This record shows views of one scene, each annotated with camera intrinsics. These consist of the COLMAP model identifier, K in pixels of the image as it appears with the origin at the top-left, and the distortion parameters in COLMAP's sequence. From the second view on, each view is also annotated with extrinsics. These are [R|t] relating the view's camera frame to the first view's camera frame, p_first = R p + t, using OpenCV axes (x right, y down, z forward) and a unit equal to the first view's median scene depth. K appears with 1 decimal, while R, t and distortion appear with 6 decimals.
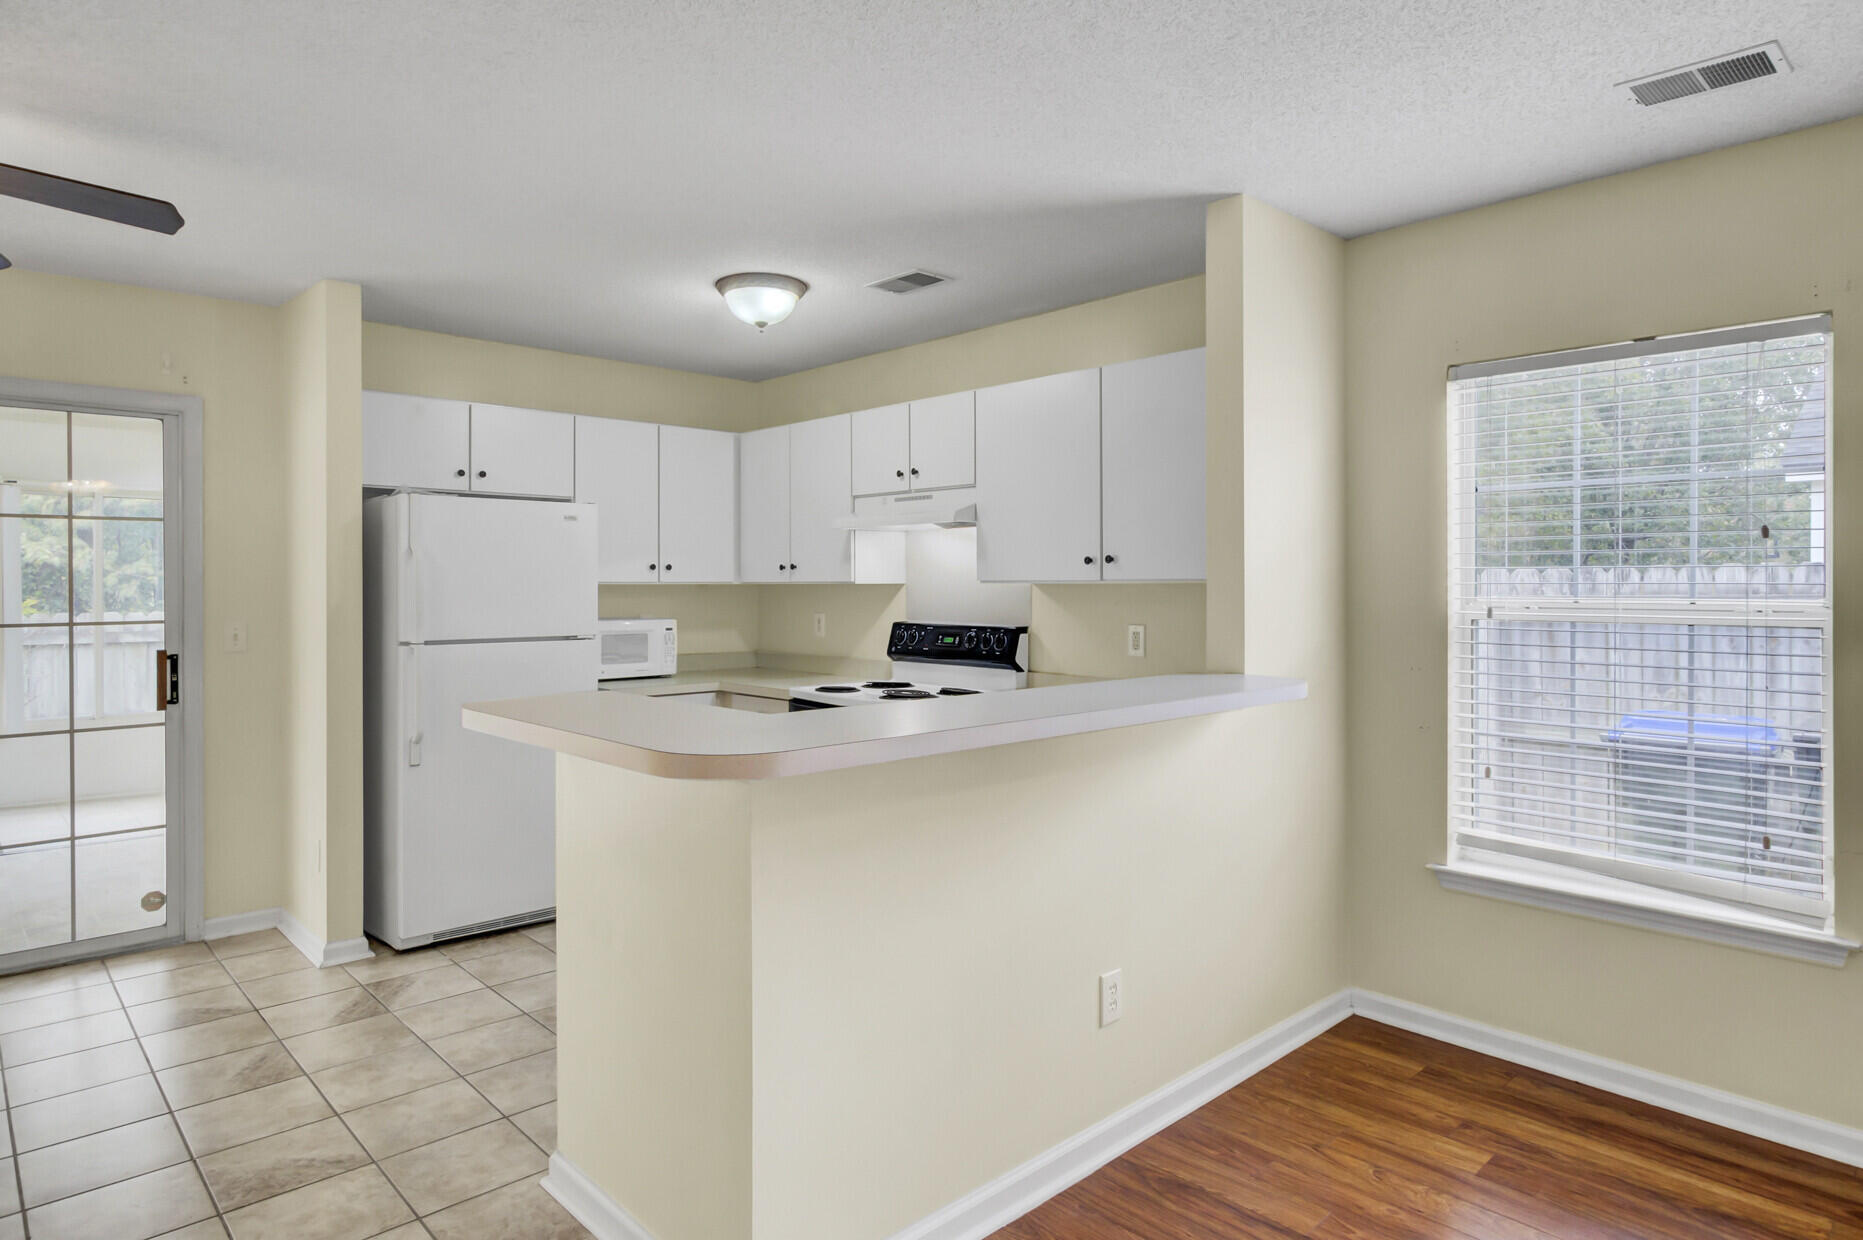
lens RADIAL K [[1083.2, 0, 932.5], [0, 1083.2, 593.5], [0, 0, 1]] dist [0.040926, -0.039067]
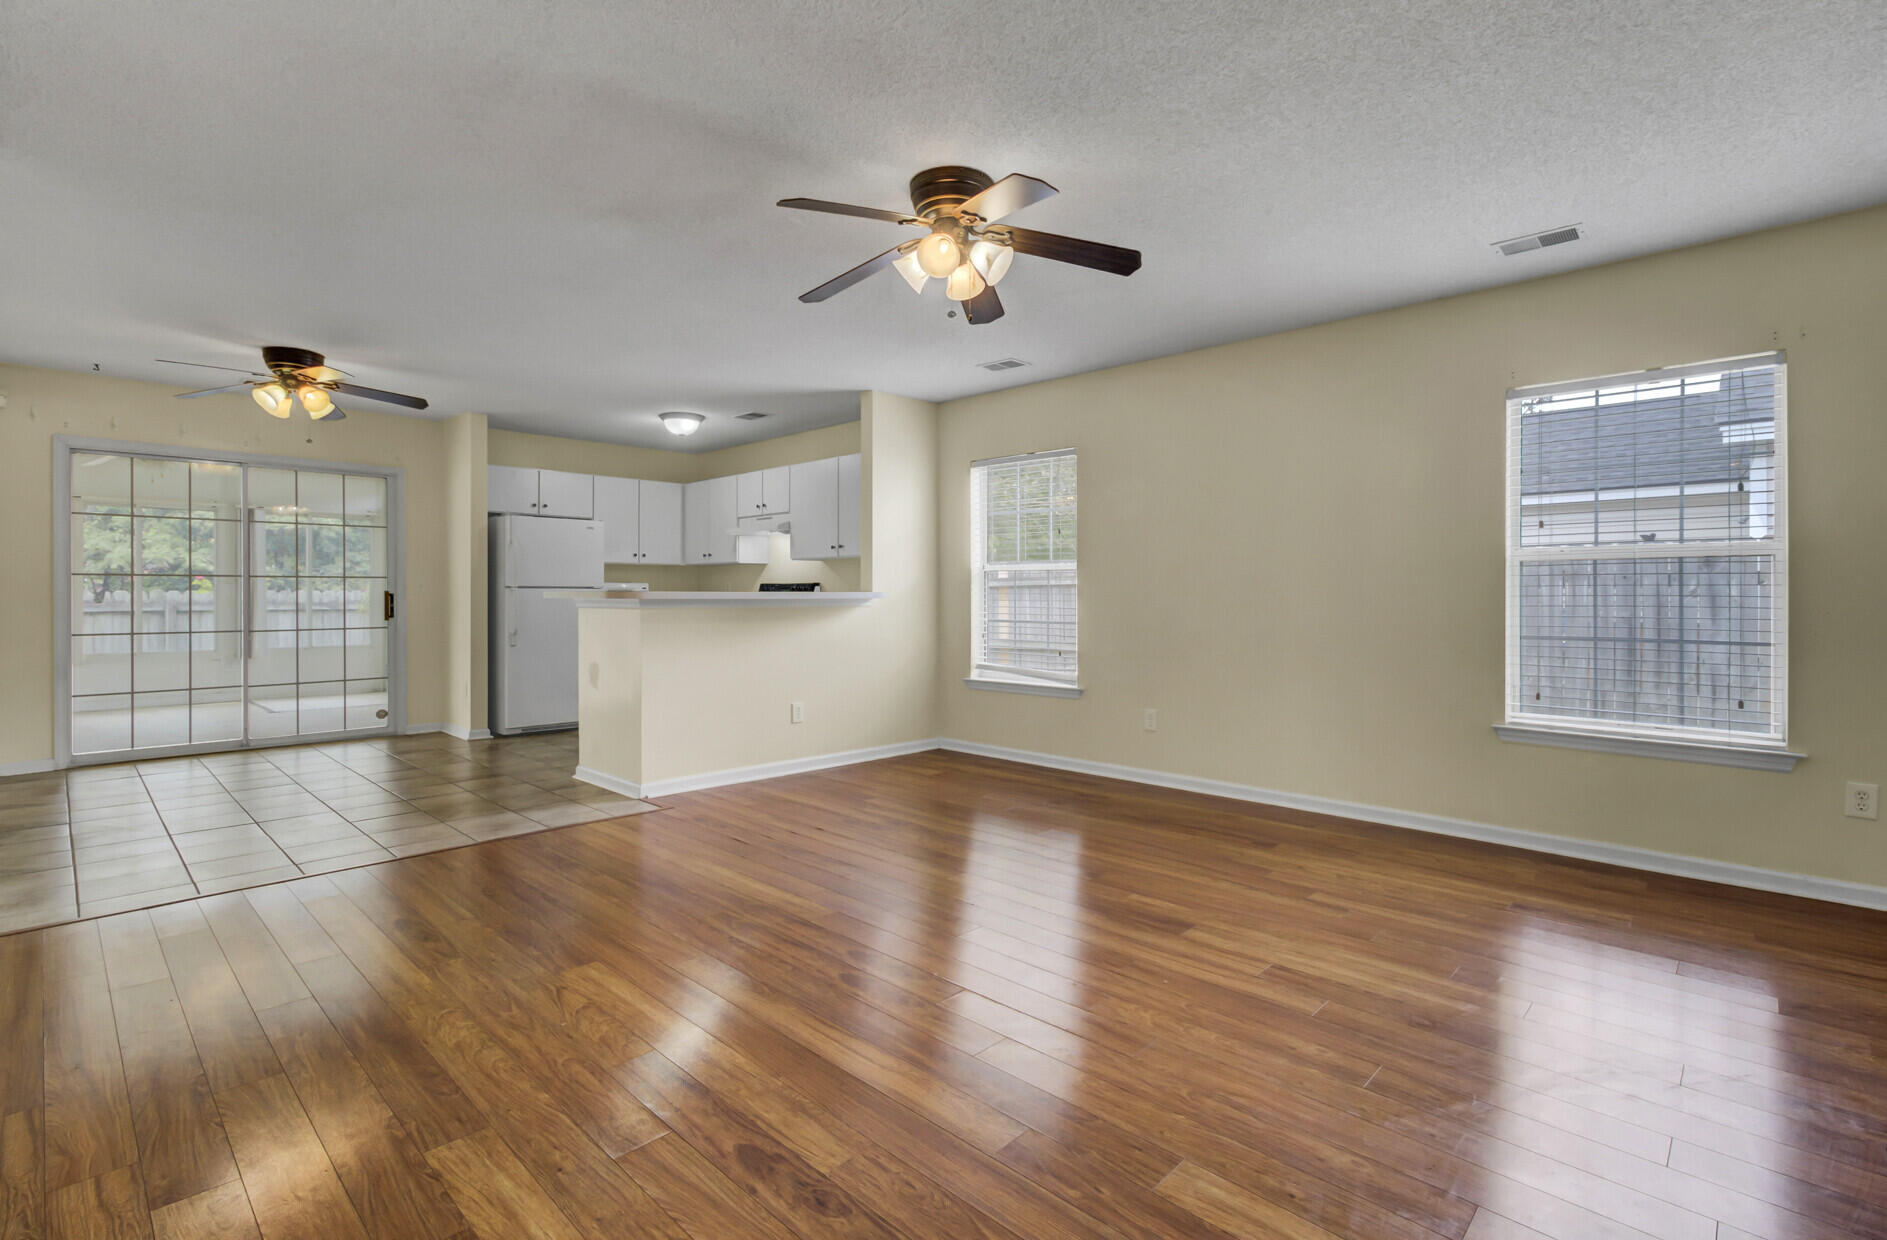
lens RADIAL K [[865.3, 0, 938.4], [0, 865.3, 590.4], [0, 0, 1]] dist [-0.004983, -0.000149]
pose [[0.999064, 0.001821, 0.043214, 0.258424], [-0.001365, 0.999943, -0.010585, 0.066777], [-0.043231, 0.010516, 0.999010, -0.665632]]
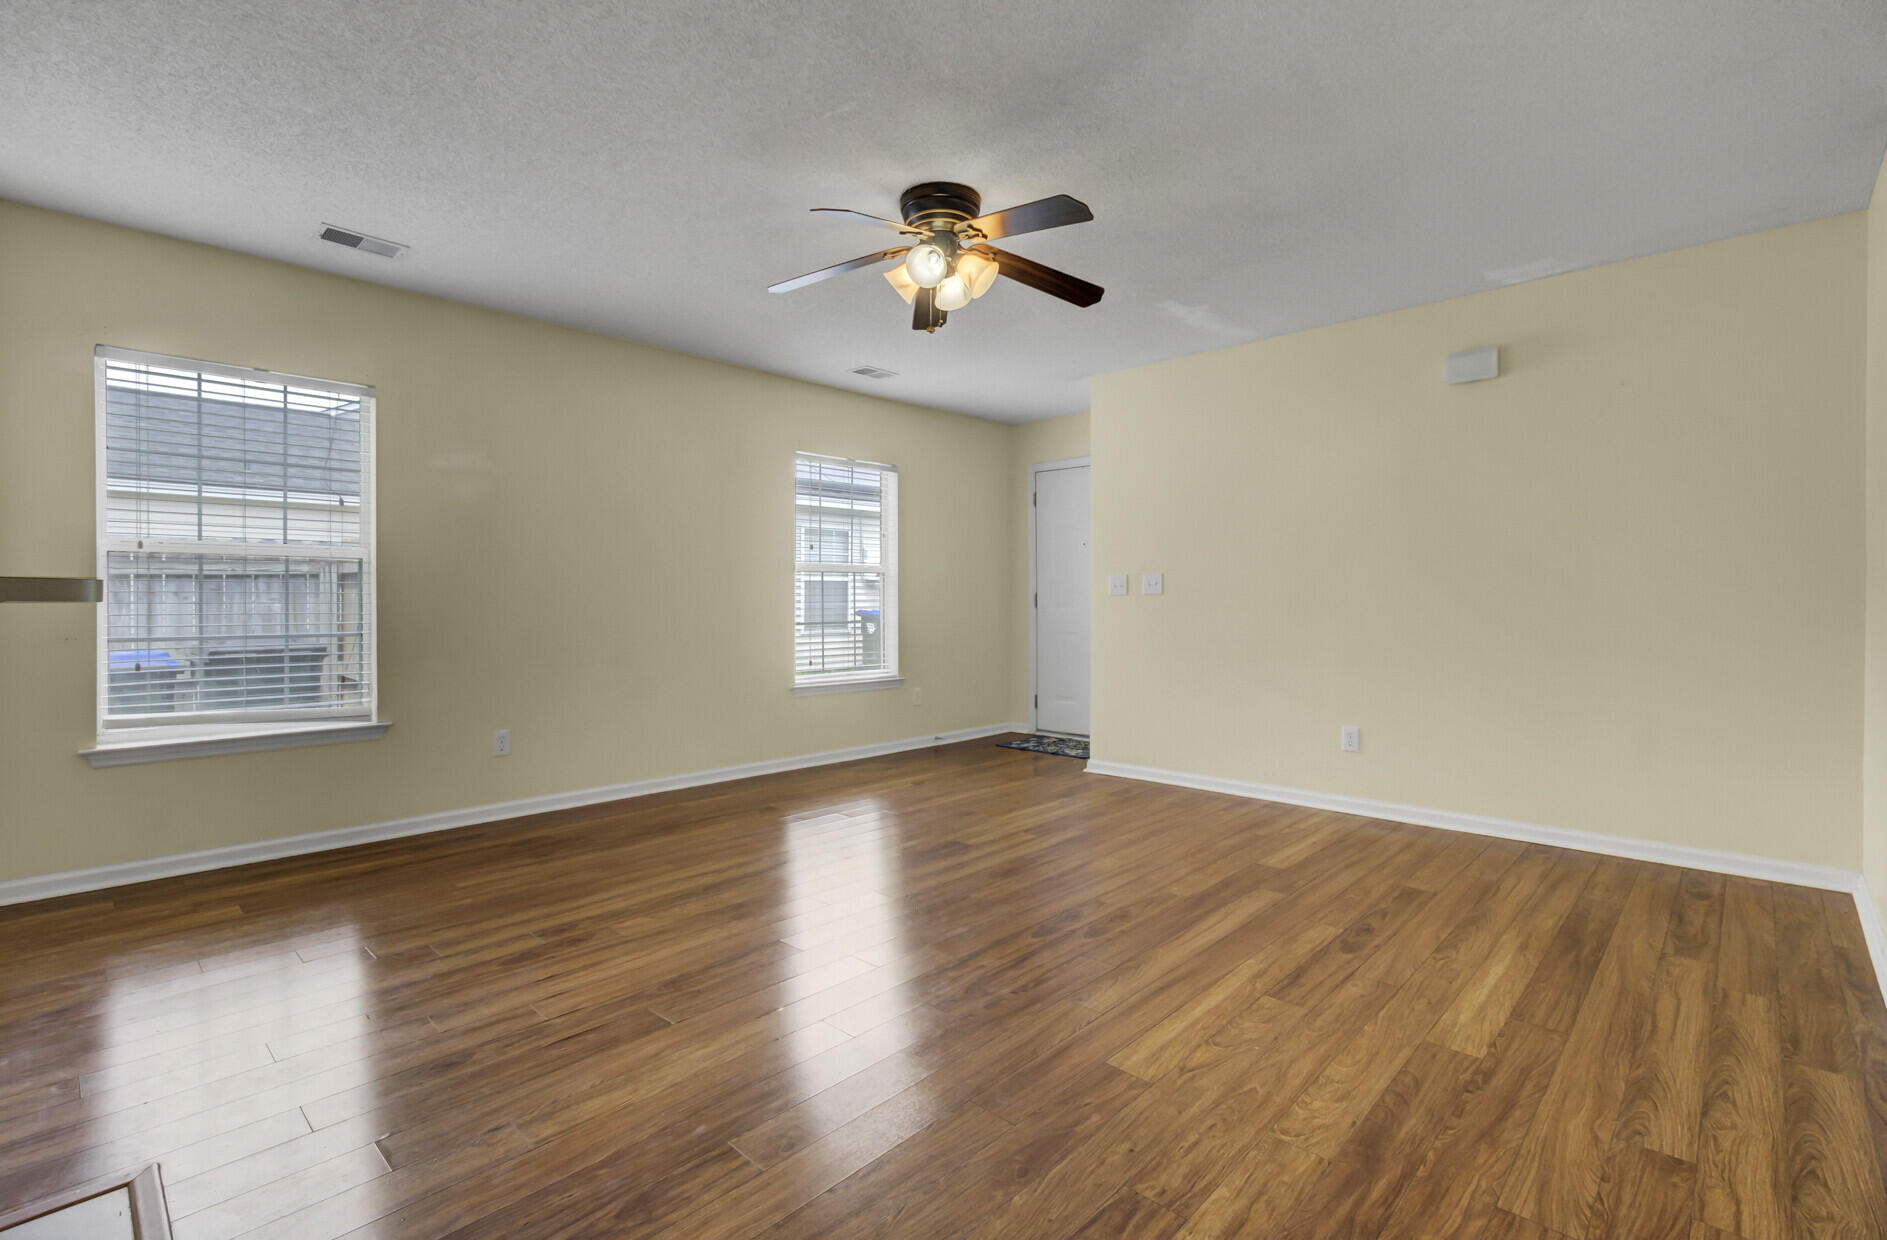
lens RADIAL K [[865.3, 0, 938.4], [0, 865.3, 590.4], [0, 0, 1]] dist [-0.004983, -0.000149]
pose [[-0.048381, 0.005455, 0.998814, -0.430649], [0.005133, 0.999973, -0.005213, 0.063887], [-0.998816, 0.004874, -0.048408, 0.072870]]
